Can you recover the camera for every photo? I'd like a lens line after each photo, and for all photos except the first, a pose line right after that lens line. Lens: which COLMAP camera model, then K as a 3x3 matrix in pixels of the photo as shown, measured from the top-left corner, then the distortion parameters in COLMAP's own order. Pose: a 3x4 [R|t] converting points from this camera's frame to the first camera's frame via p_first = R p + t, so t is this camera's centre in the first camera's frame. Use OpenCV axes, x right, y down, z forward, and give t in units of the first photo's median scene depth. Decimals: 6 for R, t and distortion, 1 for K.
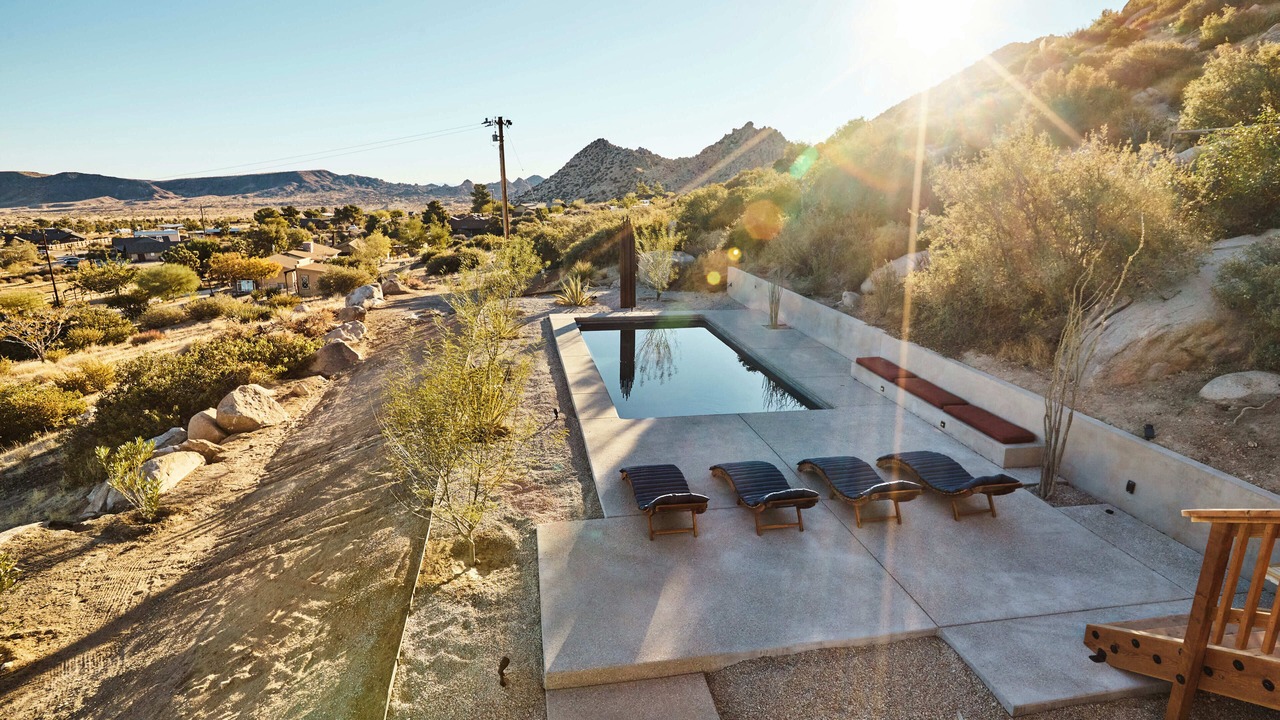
lens RADIAL K [[707.7, 0, 640.0], [0, 707.7, 360.0], [0, 0, 1]] dist [-0.053207, 0.040909]
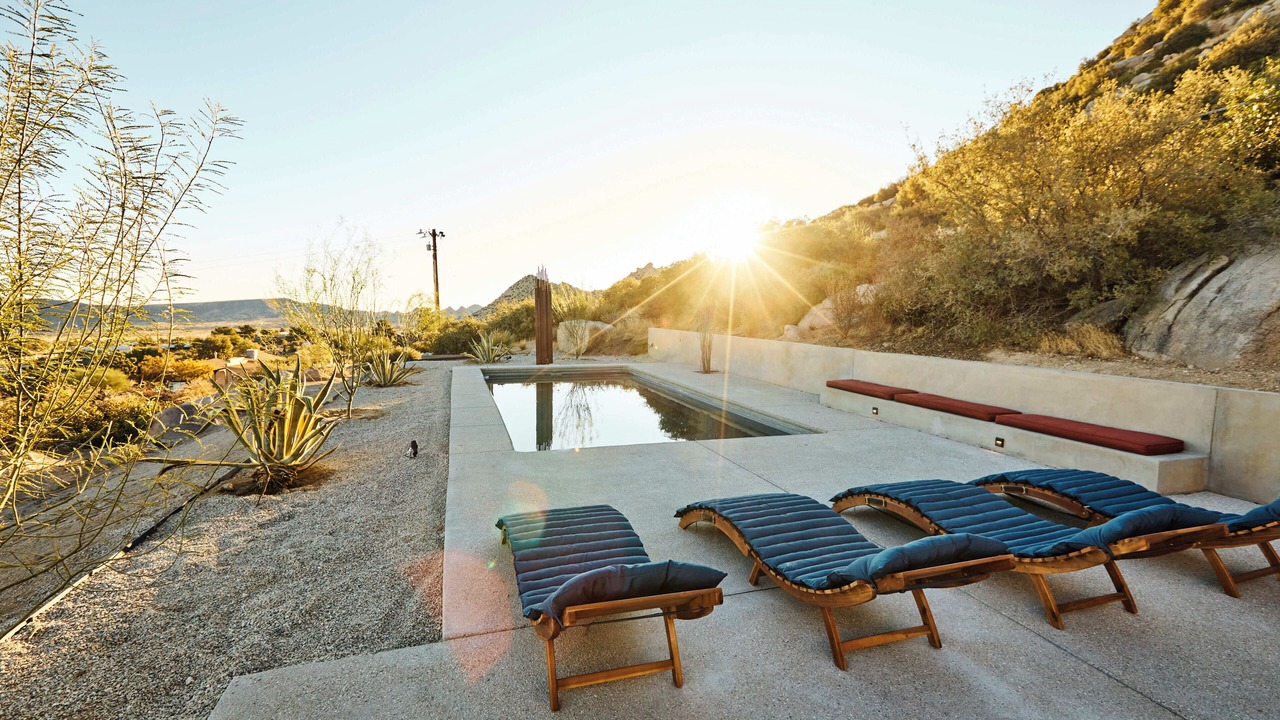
lens RADIAL K [[574.3, 0, 636.3], [0, 574.3, 364.2], [0, 0, 1]] dist [-0.003425, -0.000141]
pose [[0.992055, -0.010495, 0.125364, 0.012360], [0.030590, 0.986730, -0.159462, 0.075042], [-0.122027, 0.162030, 0.979212, 0.386439]]
